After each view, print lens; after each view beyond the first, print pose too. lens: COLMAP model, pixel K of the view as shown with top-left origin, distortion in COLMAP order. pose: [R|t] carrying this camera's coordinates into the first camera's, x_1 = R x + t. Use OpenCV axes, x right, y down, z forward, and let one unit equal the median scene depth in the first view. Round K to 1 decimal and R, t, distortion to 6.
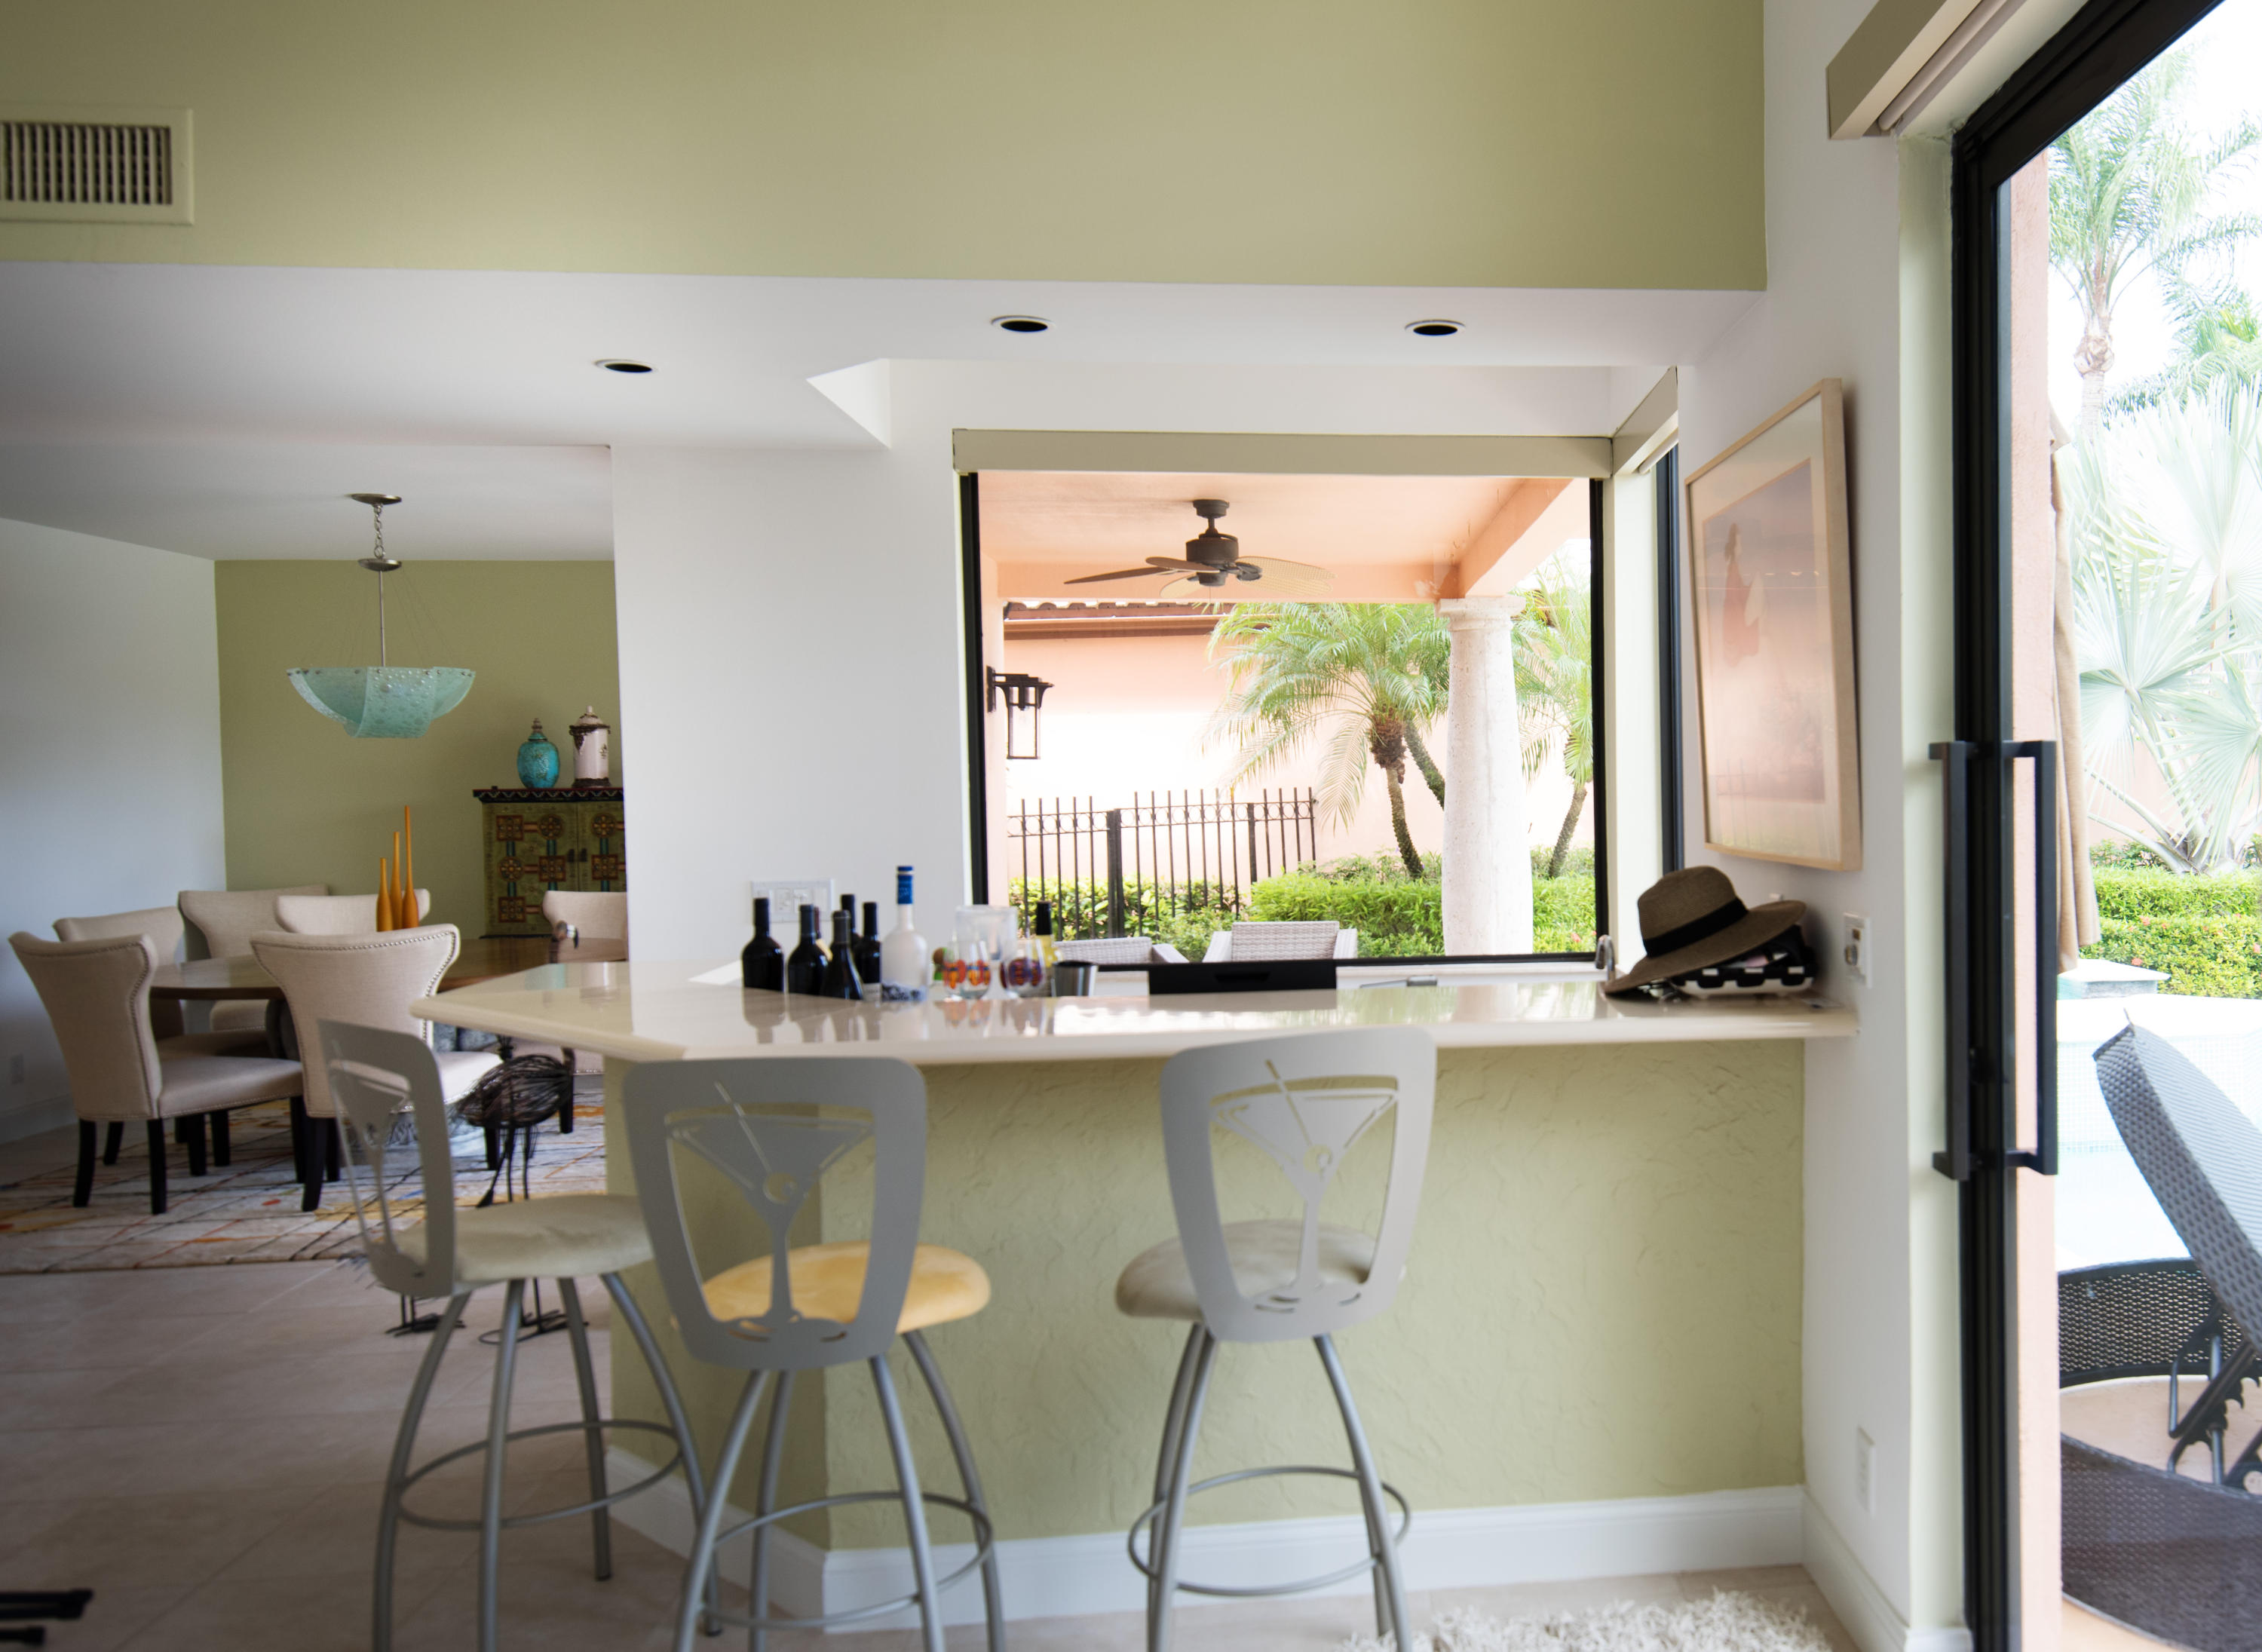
lens RADIAL K [[1473.4, 0, 1131.1], [0, 1473.4, 749.8], [0, 0, 1]] dist [0.000353, -0.000108]
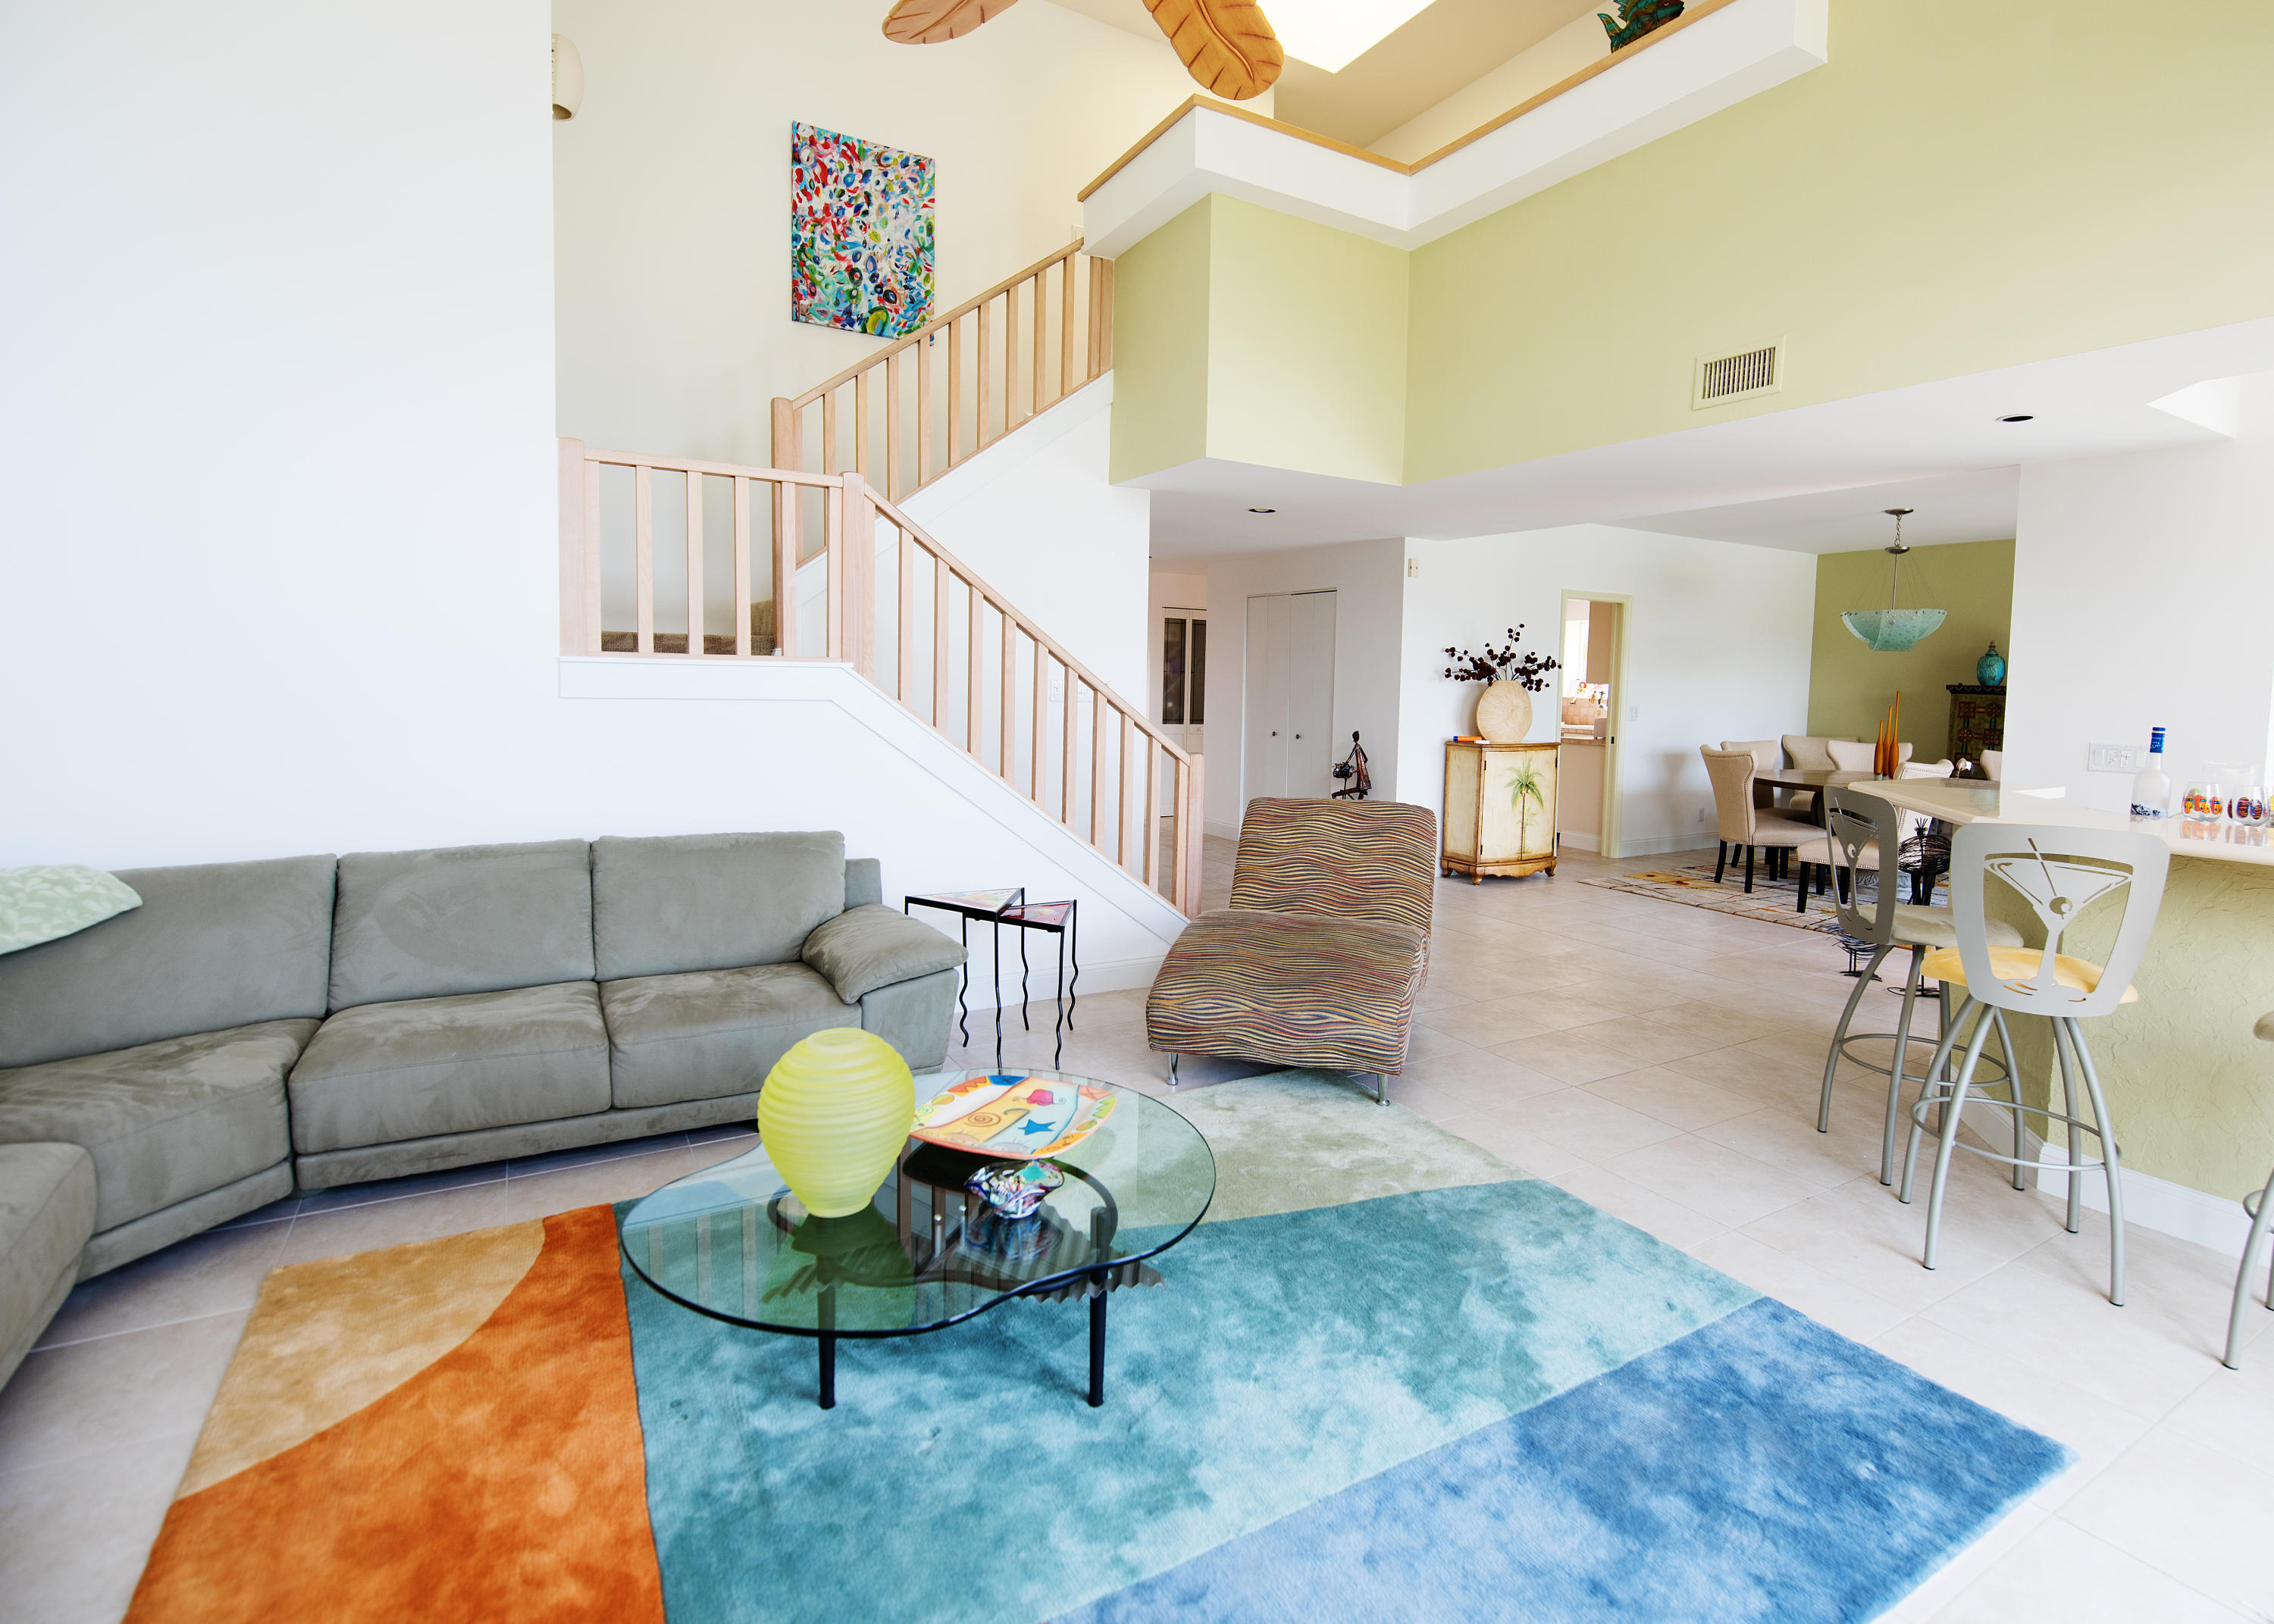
lens RADIAL K [[1186.6, 0, 1137.0], [0, 1186.6, 812.0], [0, 0, 1]] dist [-0.001144, -0.000727]
pose [[0.369315, 0.125592, -0.920778, 0.485022], [-0.045942, 0.992082, 0.116891, 0.058296], [0.928168, -0.000867, 0.372161, -0.349531]]
